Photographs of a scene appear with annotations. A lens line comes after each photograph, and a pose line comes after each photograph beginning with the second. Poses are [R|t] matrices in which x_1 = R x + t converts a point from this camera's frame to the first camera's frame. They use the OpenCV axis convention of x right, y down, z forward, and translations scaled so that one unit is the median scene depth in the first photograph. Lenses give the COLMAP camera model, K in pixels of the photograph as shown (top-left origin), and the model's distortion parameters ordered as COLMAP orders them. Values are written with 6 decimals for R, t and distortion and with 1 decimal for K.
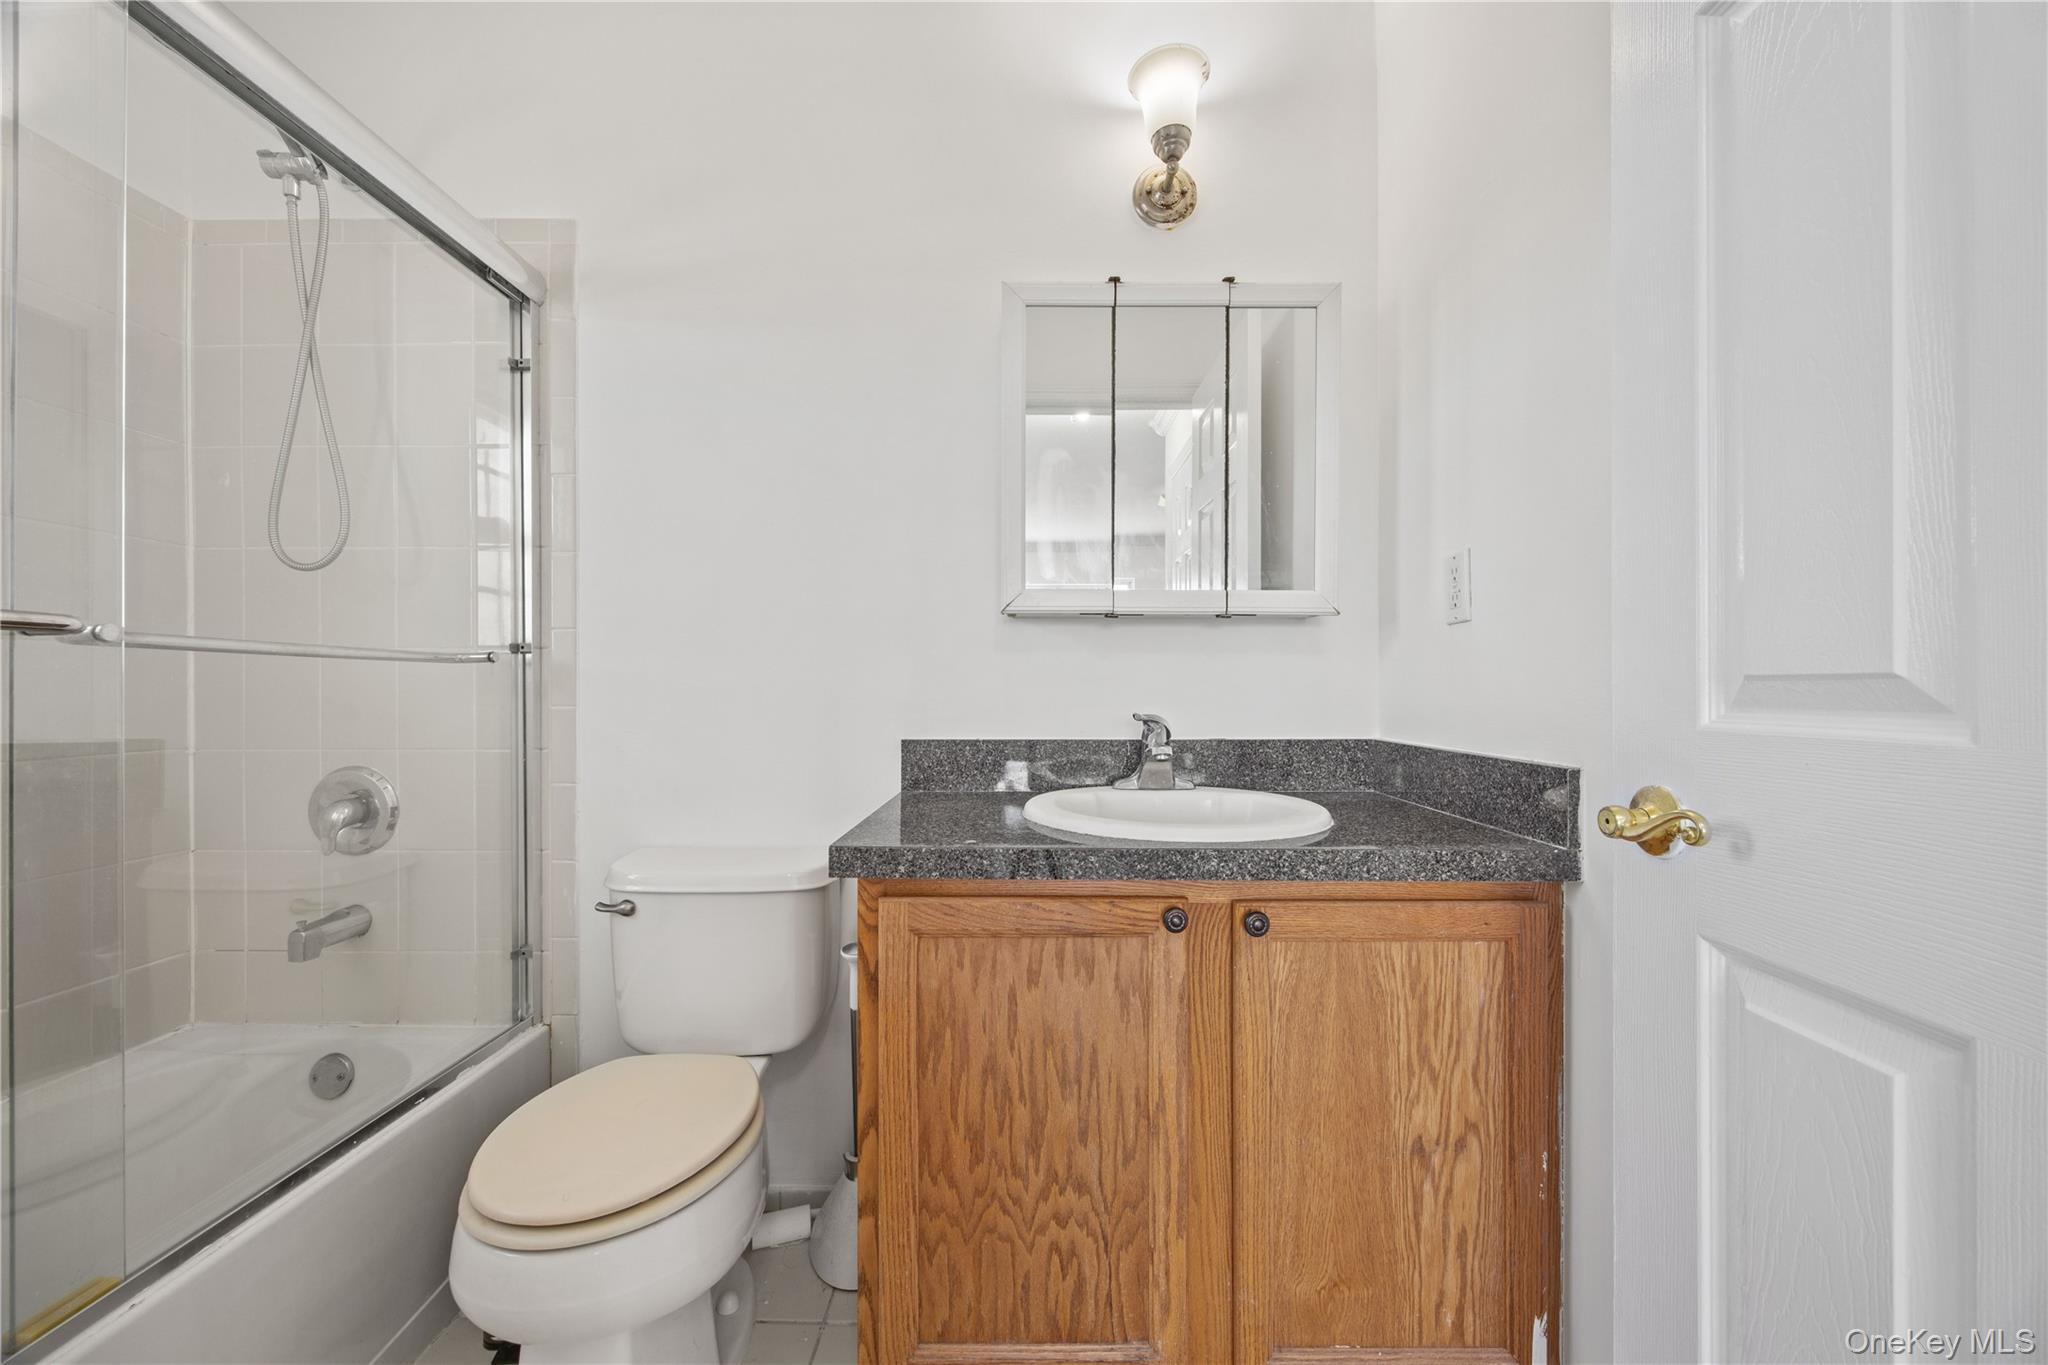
lens RADIAL K [[784.8, 0, 1023.7], [0, 784.8, 687.9], [0, 0, 1]] dist [-0.002537, 0.000284]
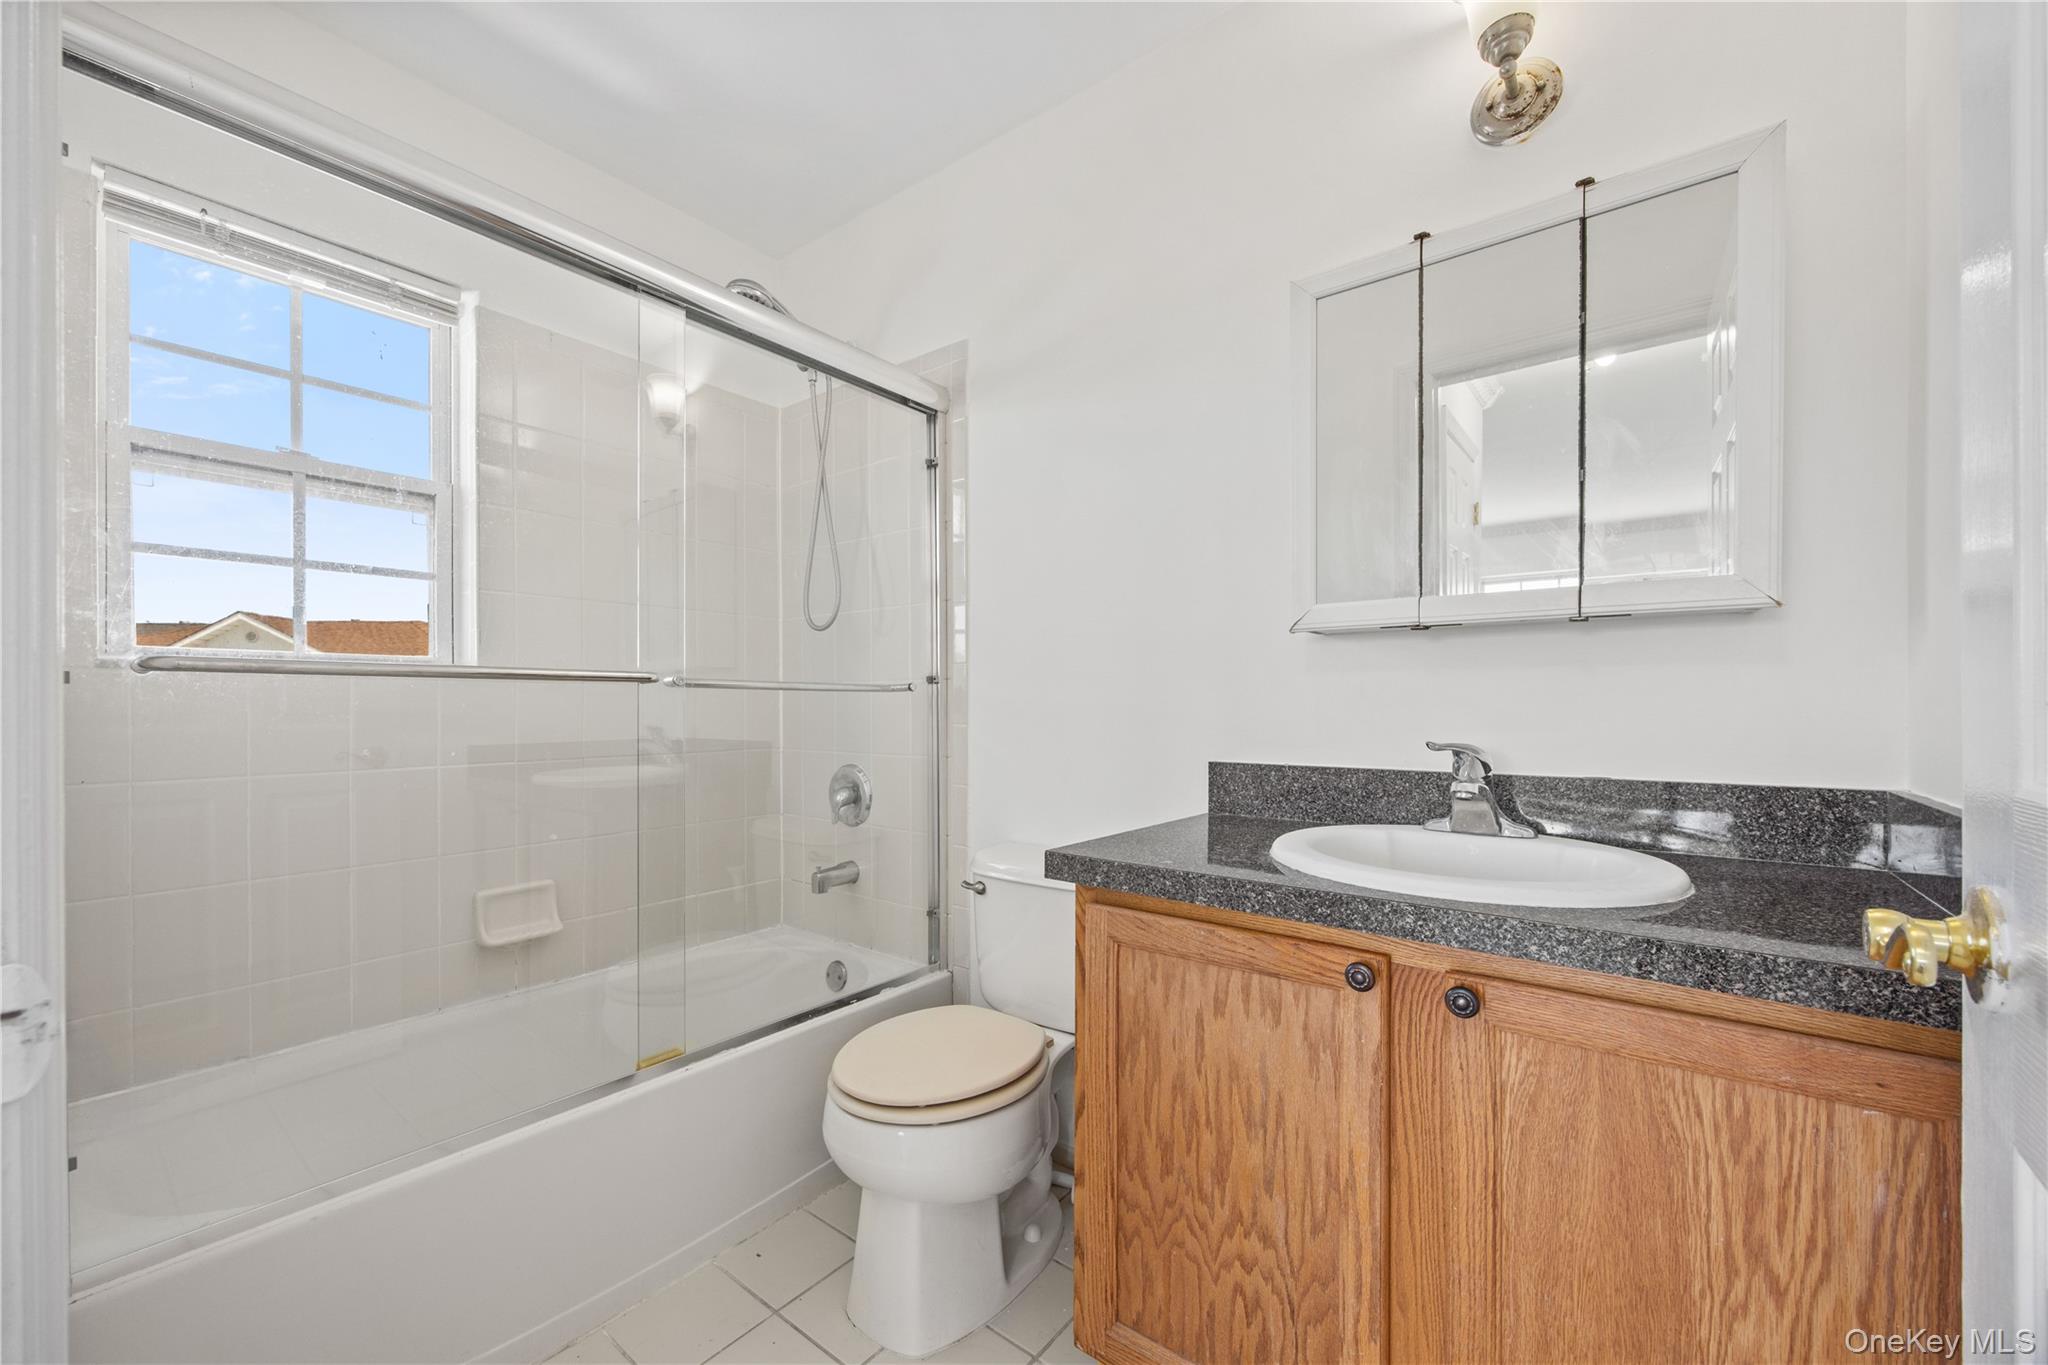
lens RADIAL K [[802.7, 0, 1033.7], [0, 802.7, 709.5], [0, 0, 1]] dist [-0.001713, 0.000016]
pose [[0.789878, 0.001889, -0.613261, 0.444026], [0.000637, 0.999992, 0.003900, -0.008349], [0.613264, -0.003471, 0.789871, 0.061583]]
